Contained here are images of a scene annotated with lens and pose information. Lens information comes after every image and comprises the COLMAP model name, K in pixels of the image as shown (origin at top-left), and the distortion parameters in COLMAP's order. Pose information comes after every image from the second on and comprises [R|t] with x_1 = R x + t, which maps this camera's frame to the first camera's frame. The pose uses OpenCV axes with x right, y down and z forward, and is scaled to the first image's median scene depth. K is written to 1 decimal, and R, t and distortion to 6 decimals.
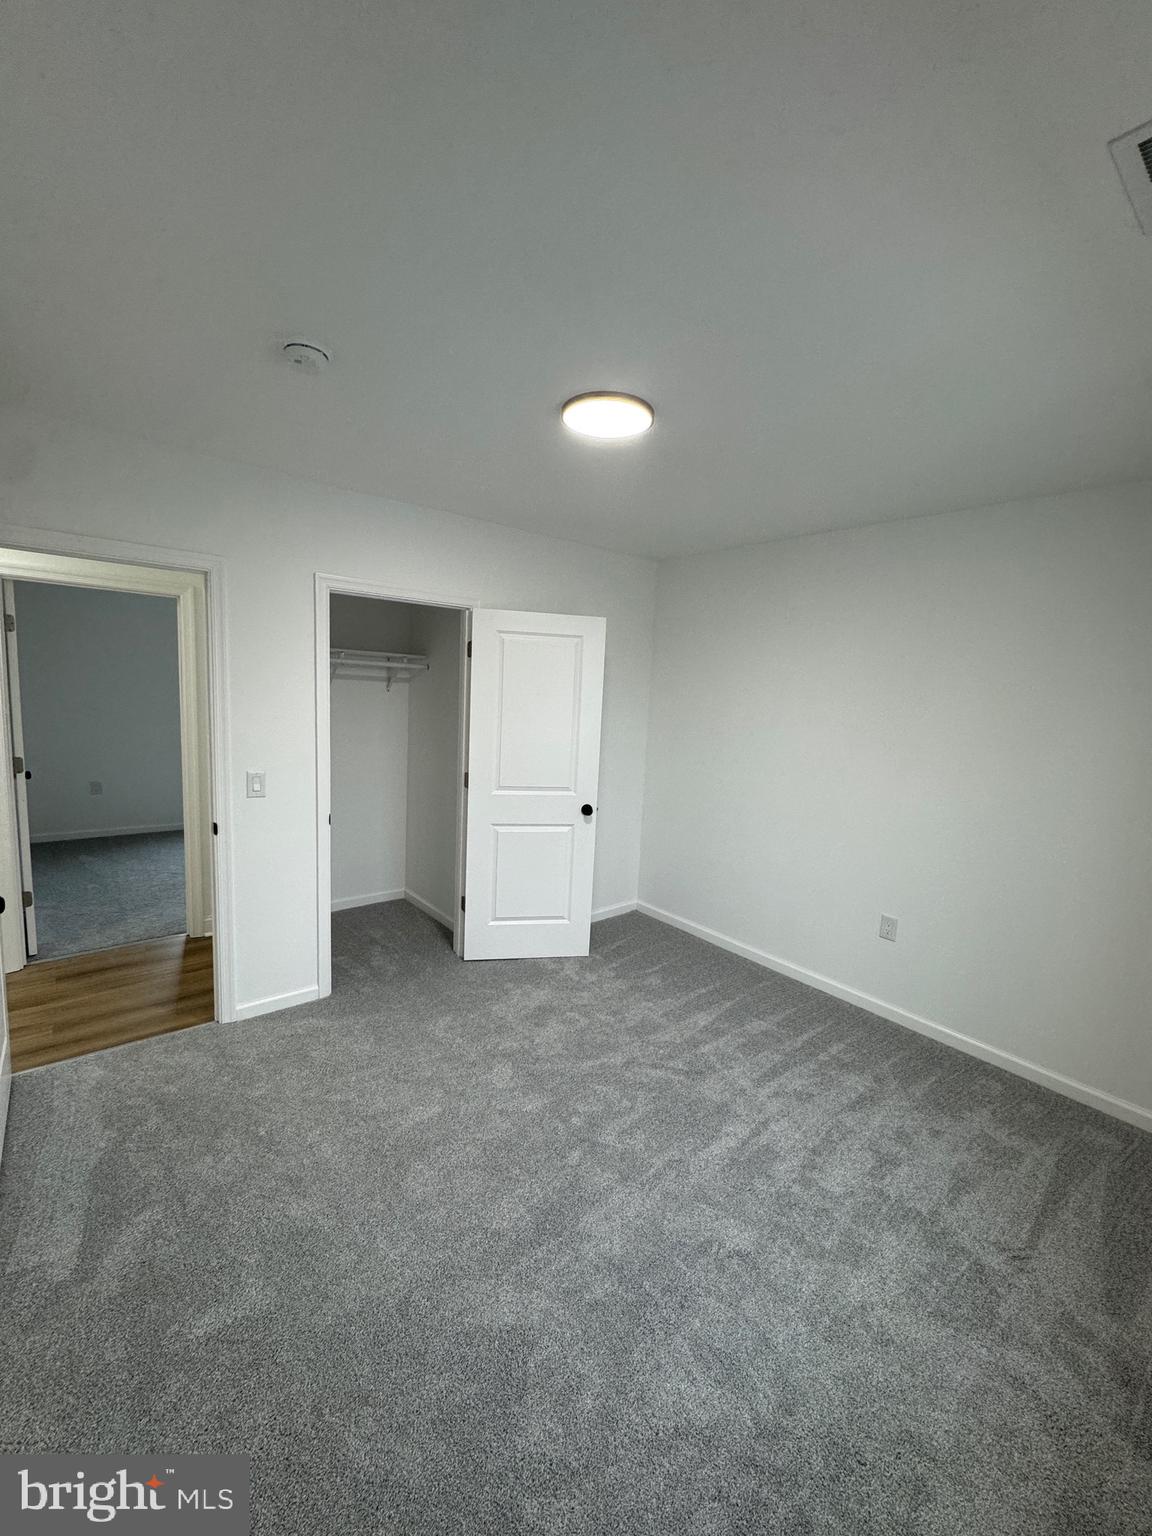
lens RADIAL K [[611.3, 0, 577.2], [0, 611.3, 767.7], [0, 0, 1]] dist [-0.002995, -0.000072]
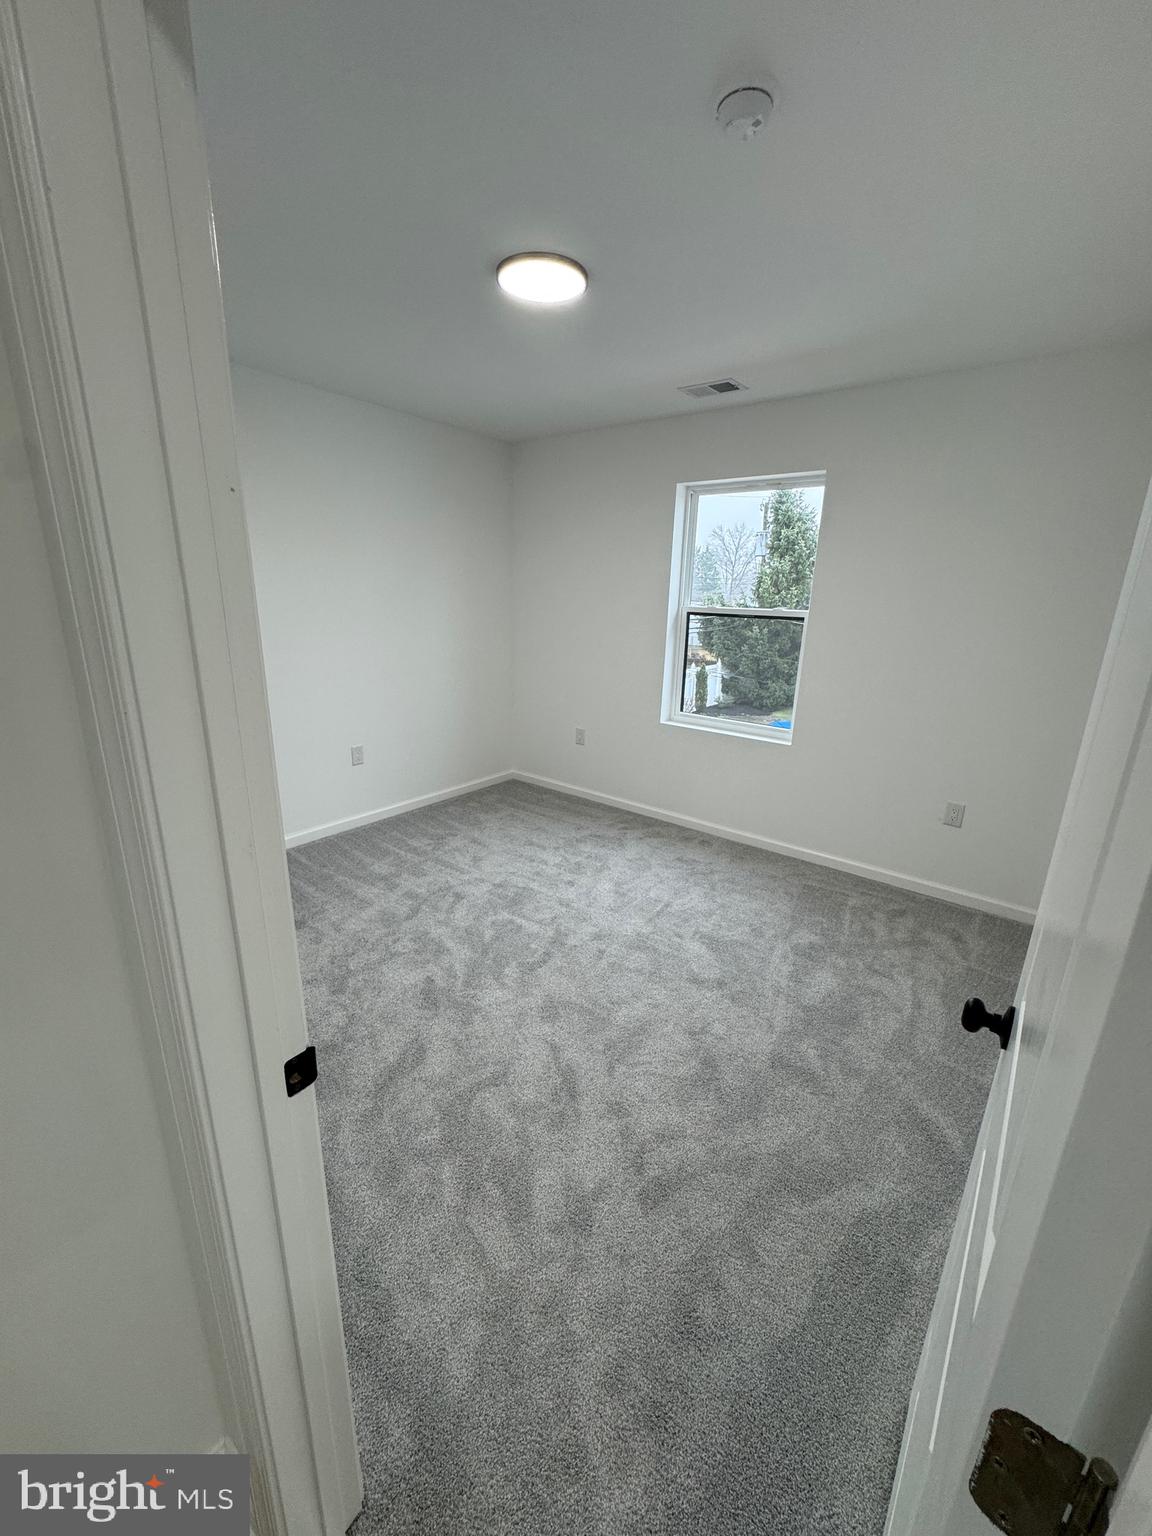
lens RADIAL K [[611.3, 0, 577.2], [0, 611.3, 767.7], [0, 0, 1]] dist [-0.002995, -0.000072]
pose [[-0.204516, -0.342242, 0.917084, -0.938246], [0.074475, 0.928731, 0.363197, -0.173919], [-0.976026, 0.142580, -0.164452, 0.979863]]
